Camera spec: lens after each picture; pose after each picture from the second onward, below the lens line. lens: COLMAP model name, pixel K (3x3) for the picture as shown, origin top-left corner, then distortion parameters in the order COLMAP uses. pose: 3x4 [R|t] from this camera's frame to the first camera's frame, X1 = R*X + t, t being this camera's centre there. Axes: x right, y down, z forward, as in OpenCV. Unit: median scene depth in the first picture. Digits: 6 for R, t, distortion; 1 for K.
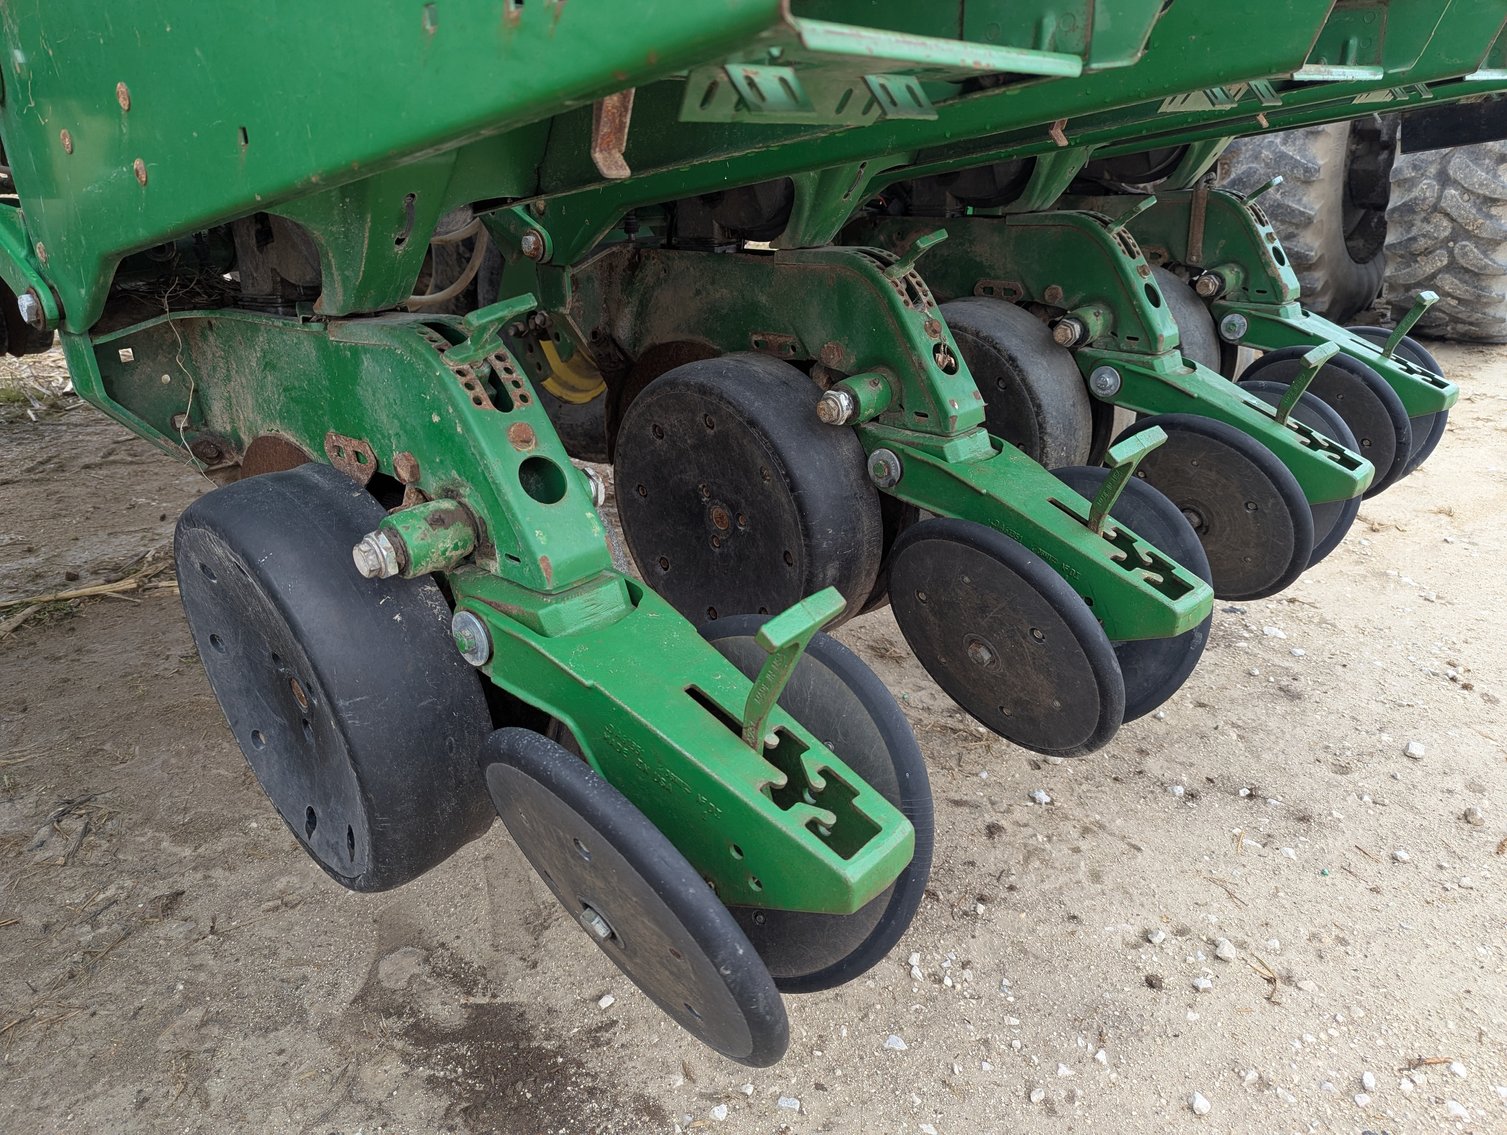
lens RADIAL K [[1080.9, 0, 747.6], [0, 1080.9, 576.7], [0, 0, 1]] dist [0.038363, -0.038171]
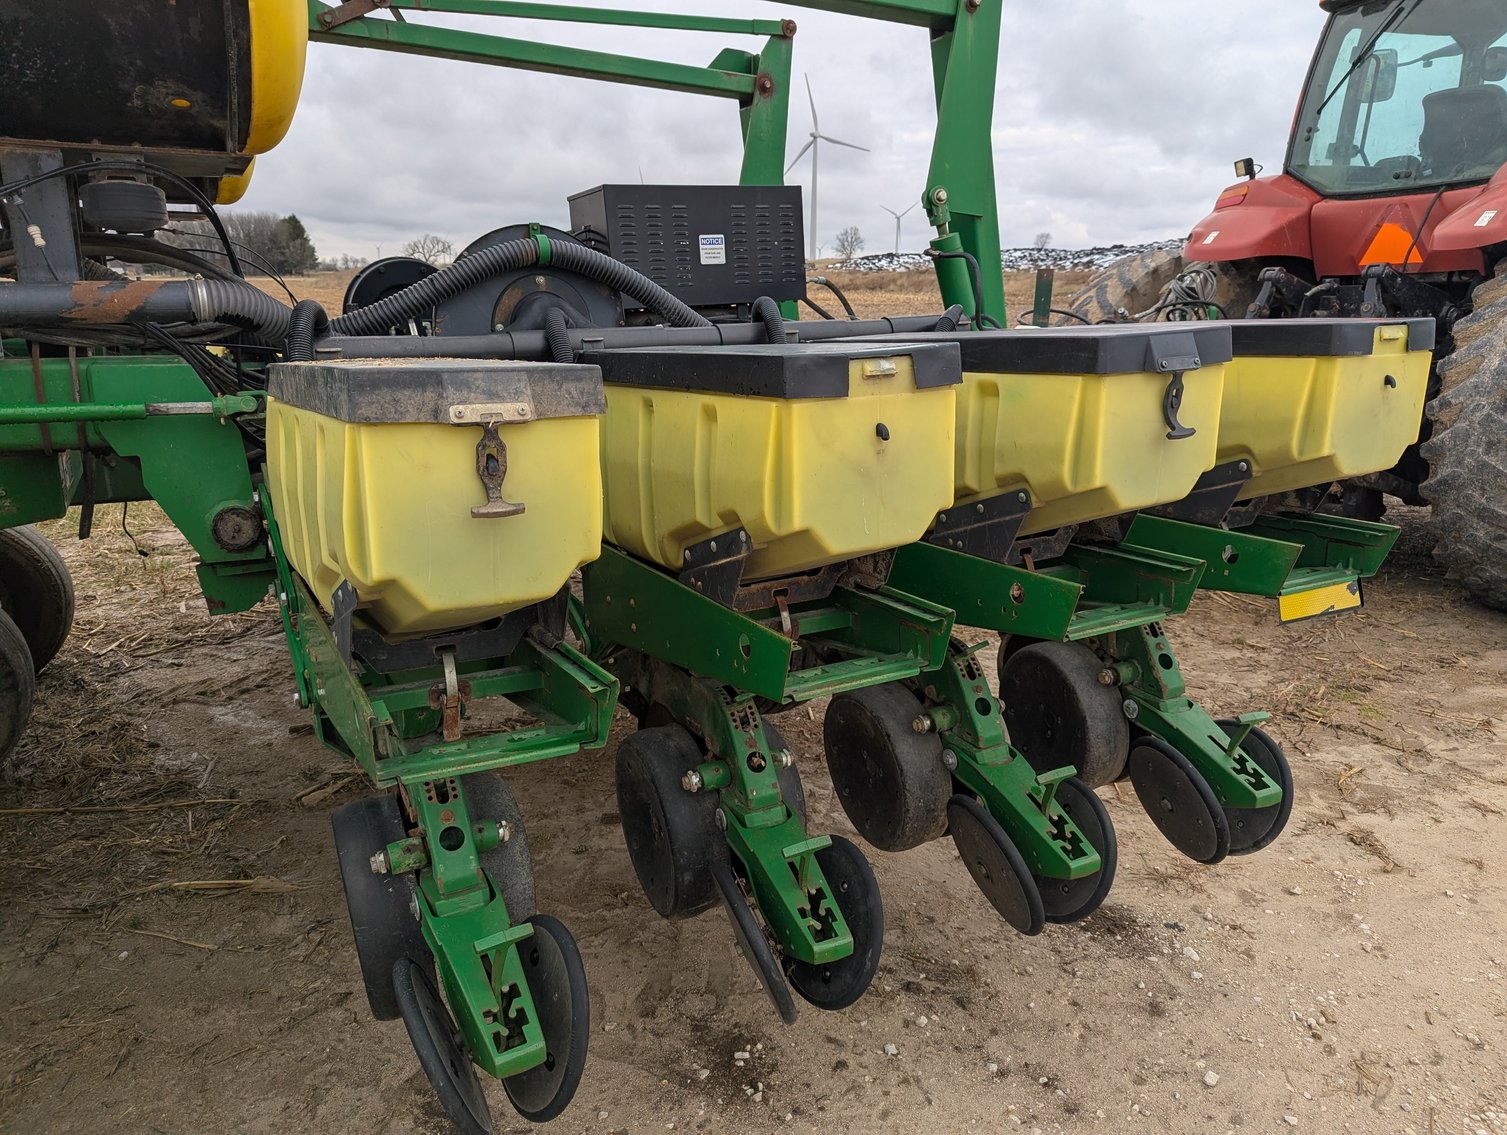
lens RADIAL K [[1080.9, 0, 759.4], [0, 1080.9, 573.6], [0, 0, 1]] dist [0.038363, -0.038171]
pose [[0.945094, 0.086893, -0.315034, 0.577715], [-0.129603, 0.984612, -0.117226, -0.245225], [0.300000, 0.151619, 0.941813, -0.525006]]
